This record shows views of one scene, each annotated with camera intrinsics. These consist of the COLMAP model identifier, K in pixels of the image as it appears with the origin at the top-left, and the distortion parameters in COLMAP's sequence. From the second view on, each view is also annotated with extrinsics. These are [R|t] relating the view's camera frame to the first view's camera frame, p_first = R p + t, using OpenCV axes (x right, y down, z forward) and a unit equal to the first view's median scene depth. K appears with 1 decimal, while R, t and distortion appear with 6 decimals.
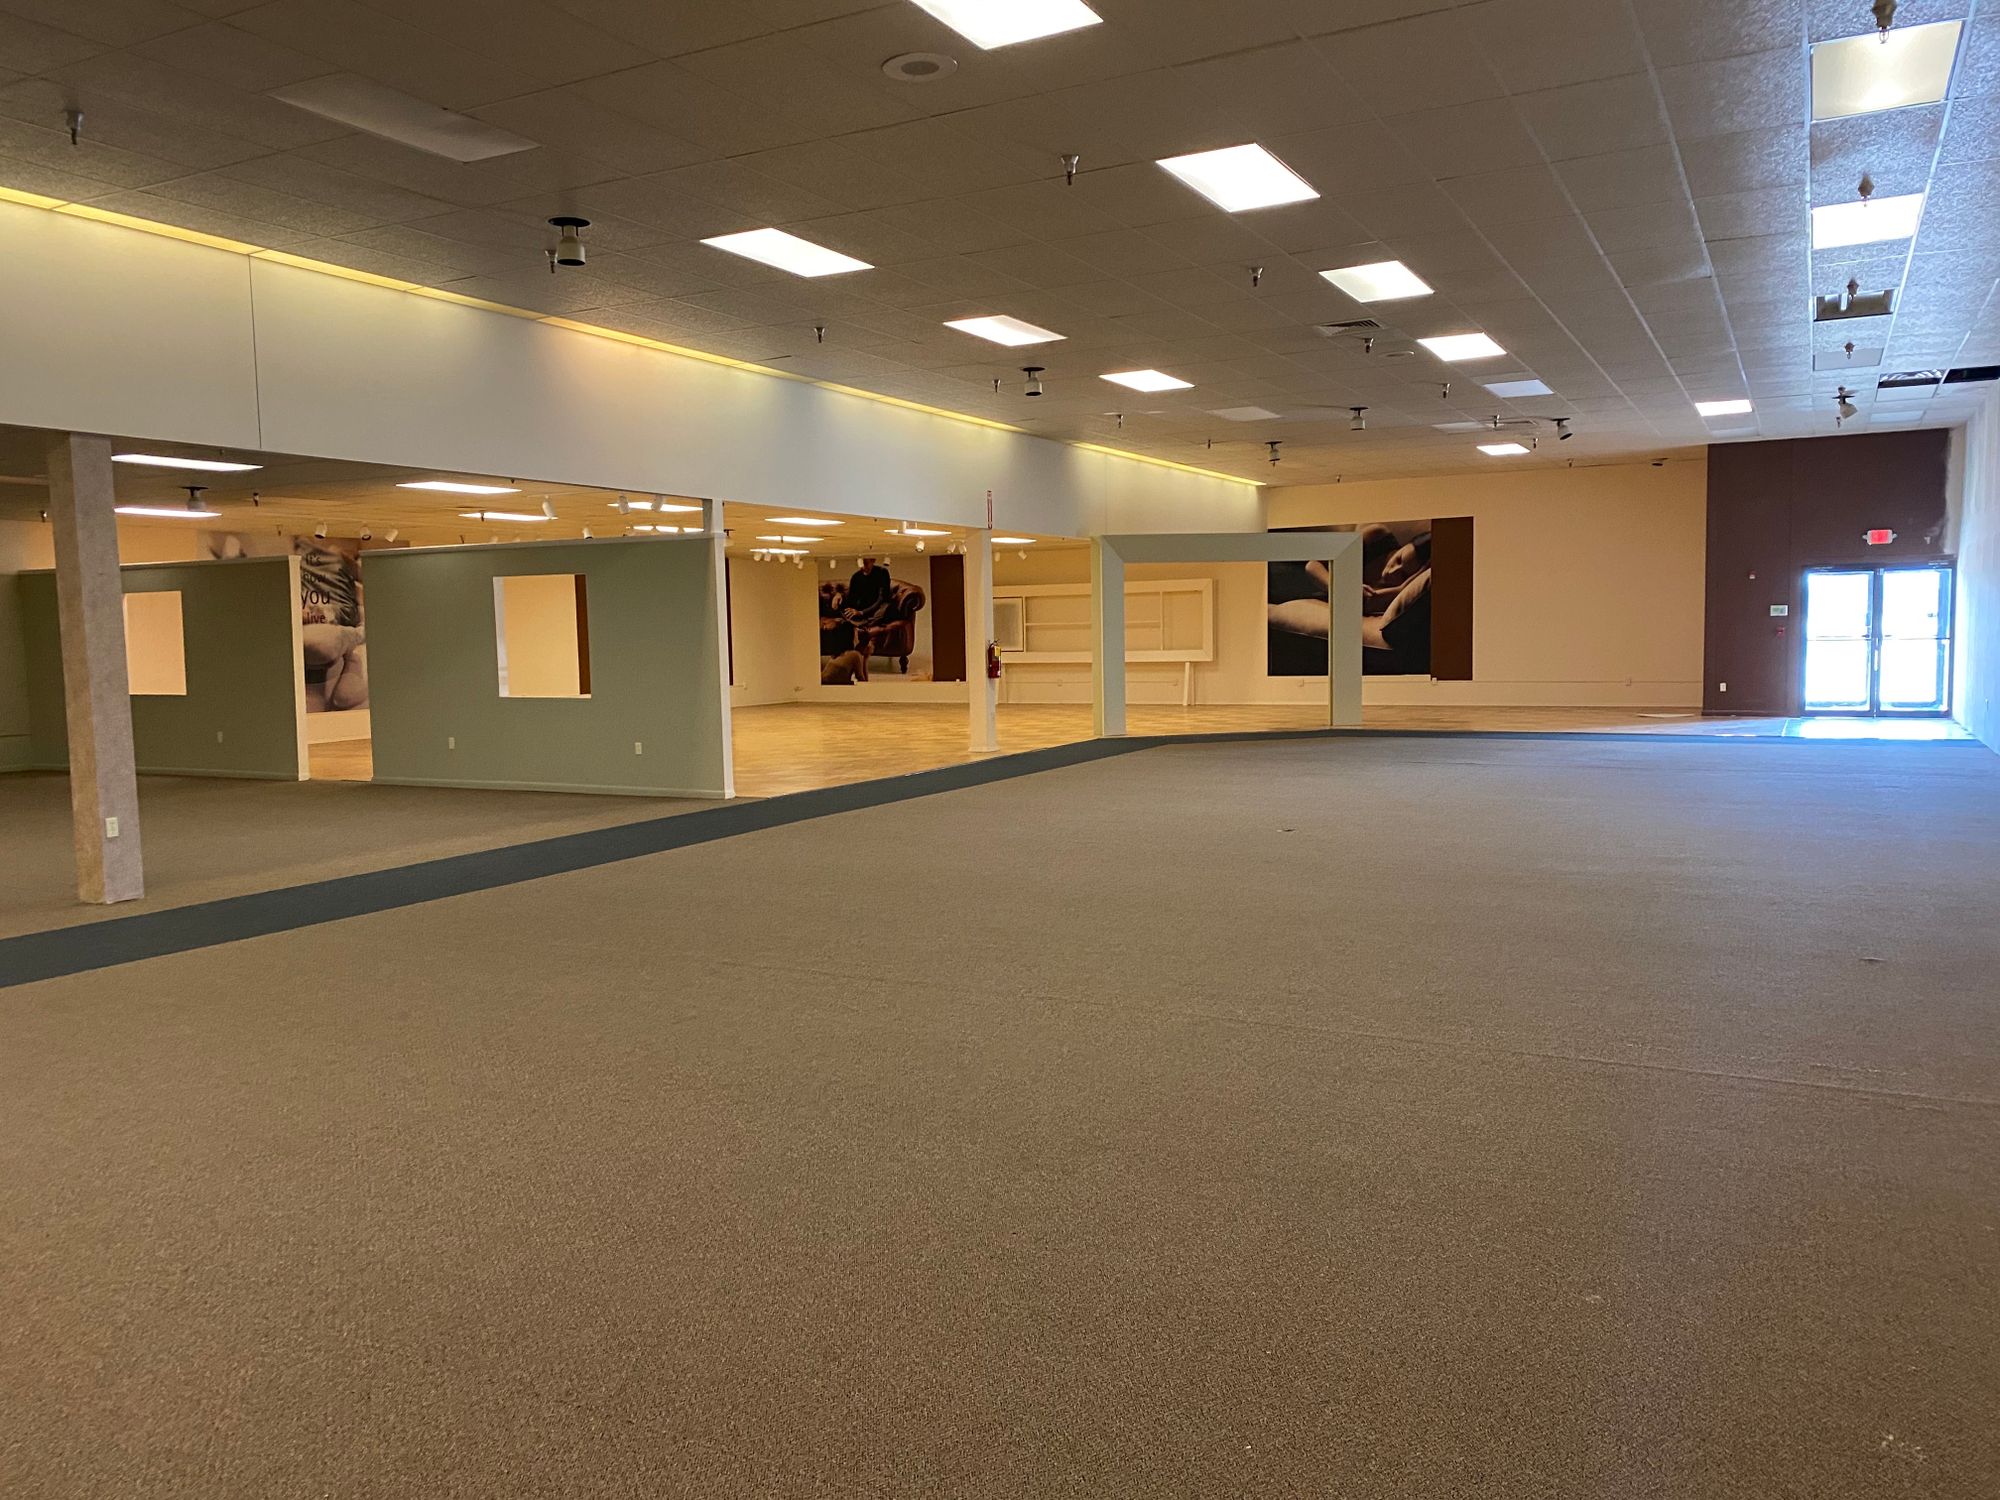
lens RADIAL K [[1524.4, 0, 989.5], [0, 1524.4, 752.0], [0, 0, 1]] dist [0.040573, -0.038195]
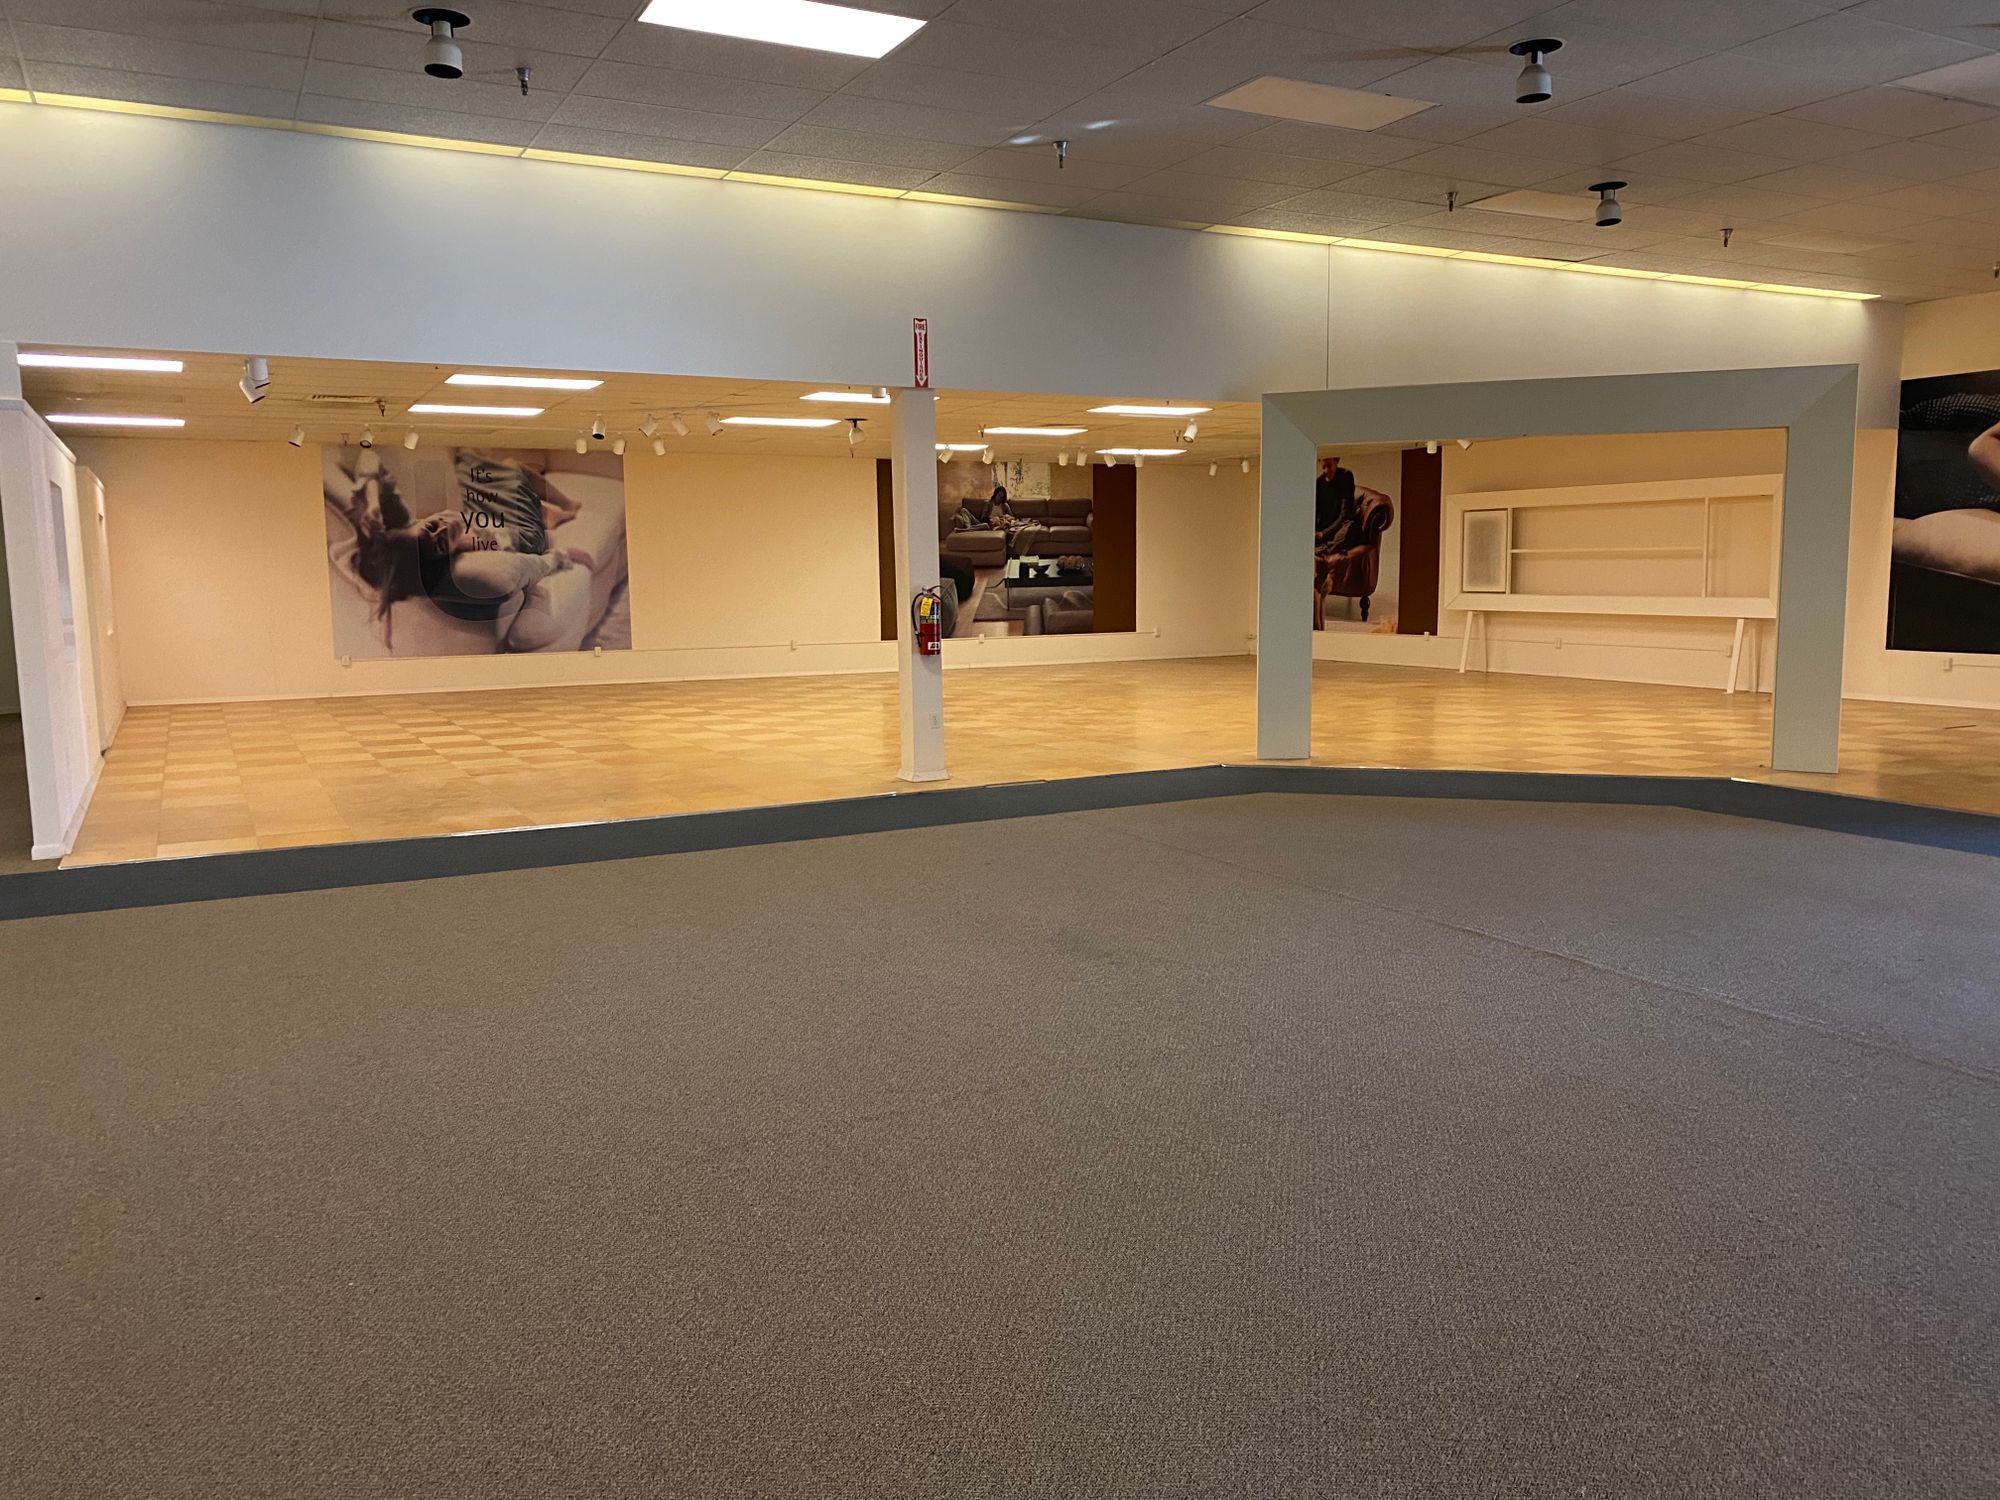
lens RADIAL K [[1524.4, 0, 1008.6], [0, 1524.4, 781.4], [0, 0, 1]] dist [0.040573, -0.038195]
pose [[0.833483, 0.088670, -0.545385, 0.276119], [-0.047999, 0.994928, 0.088403, -0.043985], [0.550457, -0.047504, 0.833511, 0.430115]]
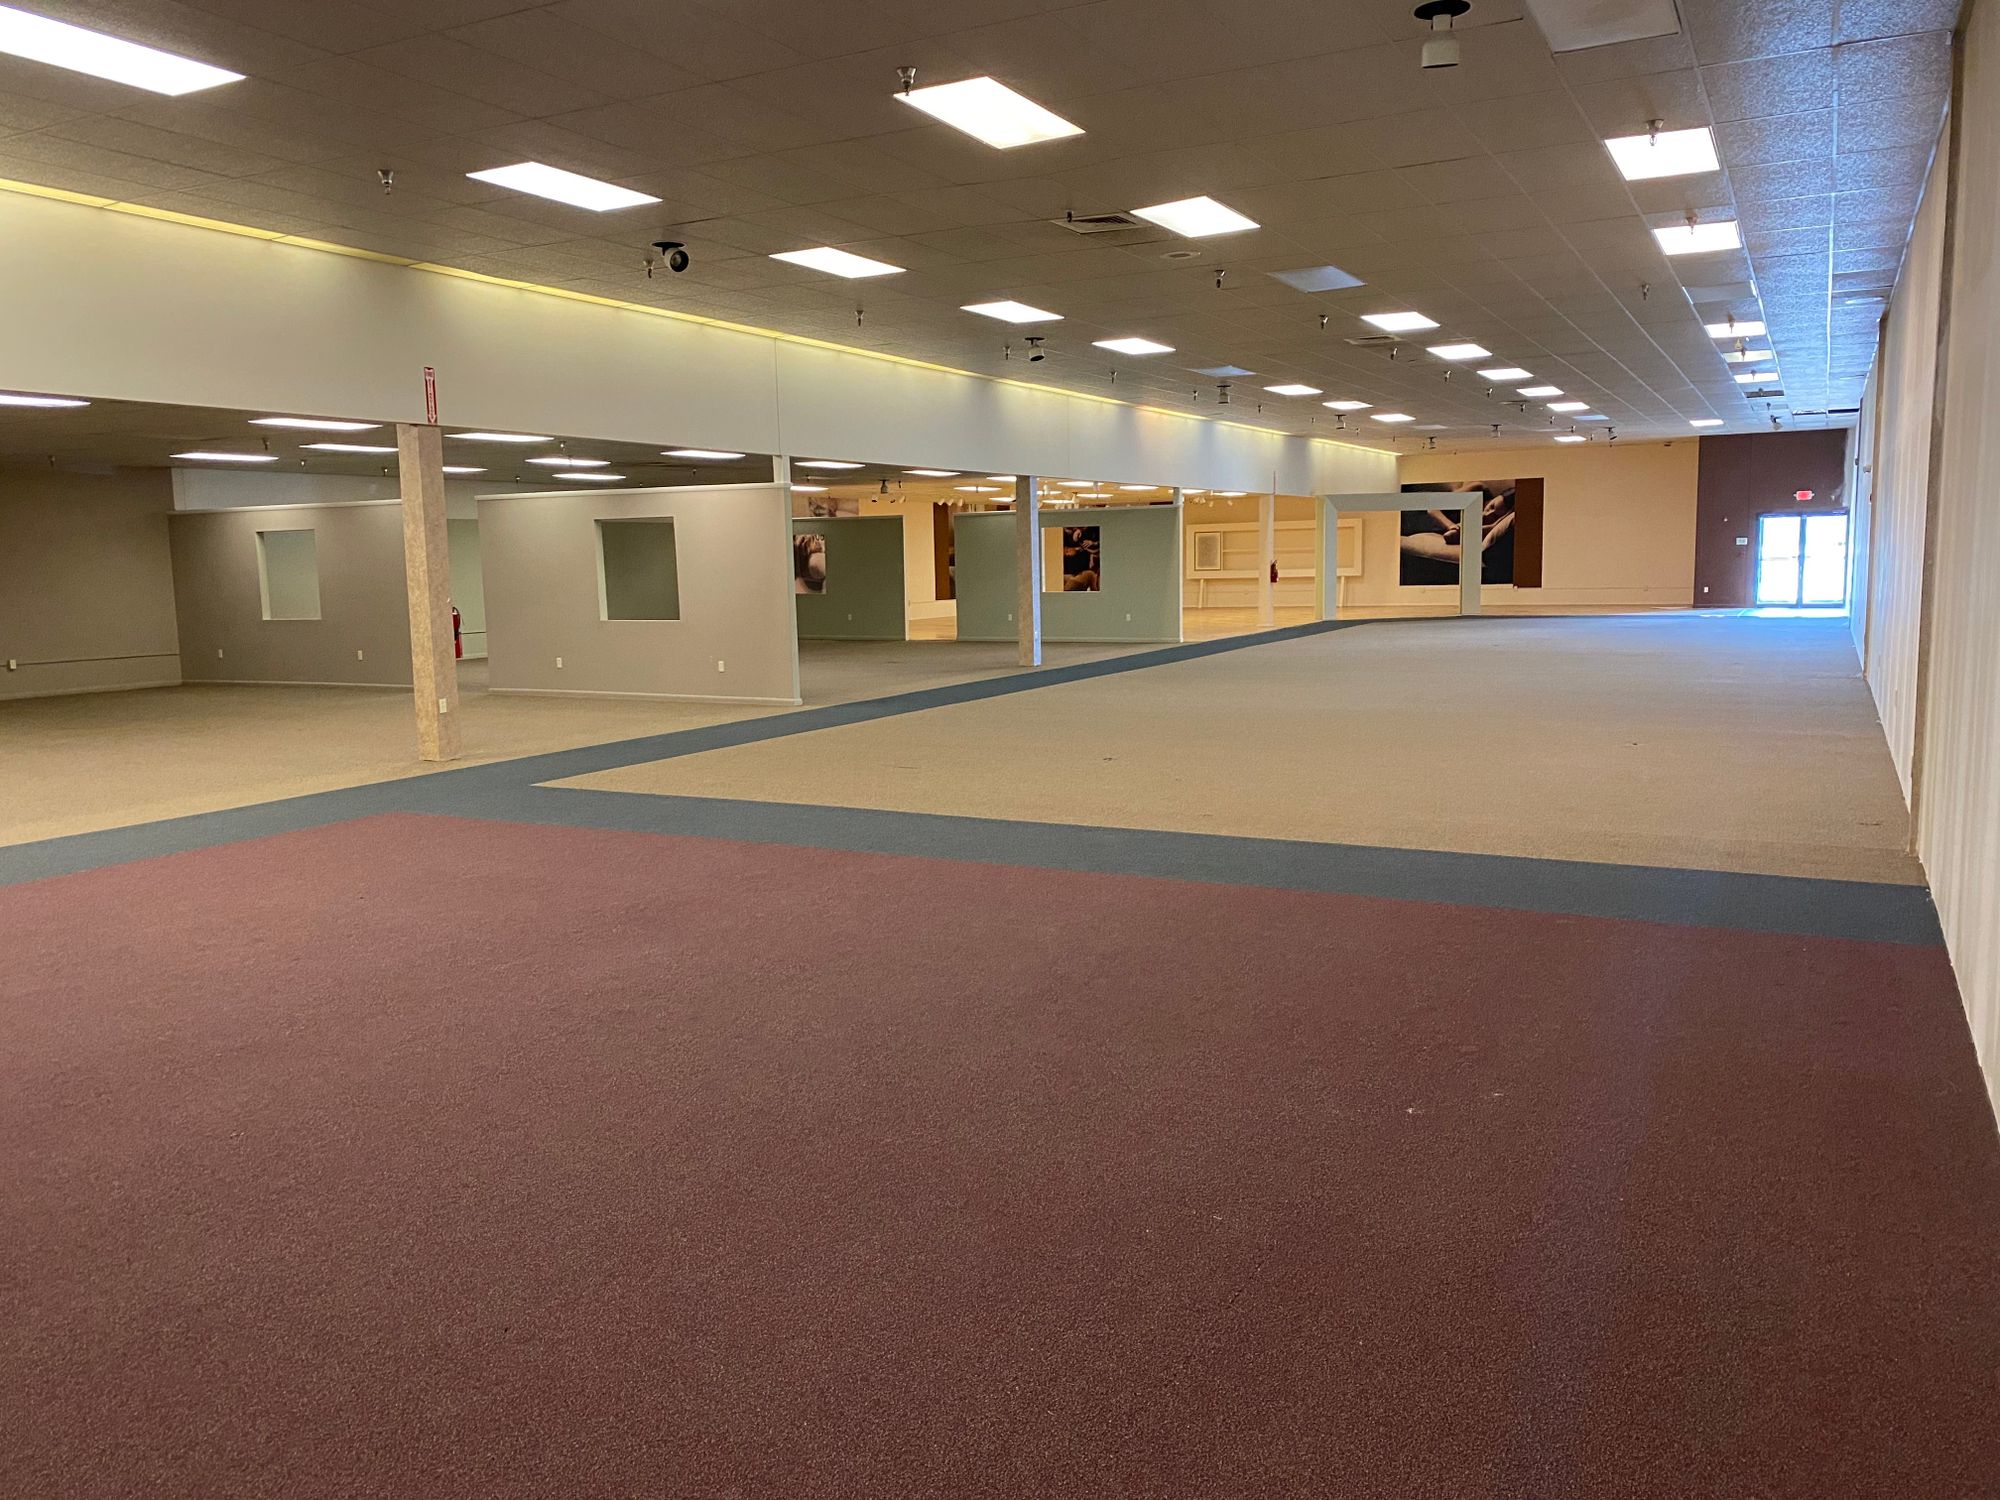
lens RADIAL K [[1524.4, 0, 971.4], [0, 1524.4, 725.3], [0, 0, 1]] dist [0.040573, -0.038195]
pose [[0.999936, -0.004015, -0.010570, -0.263210], [0.004314, 0.999587, 0.028413, 0.050603], [0.010451, -0.028457, 0.999540, -0.590152]]
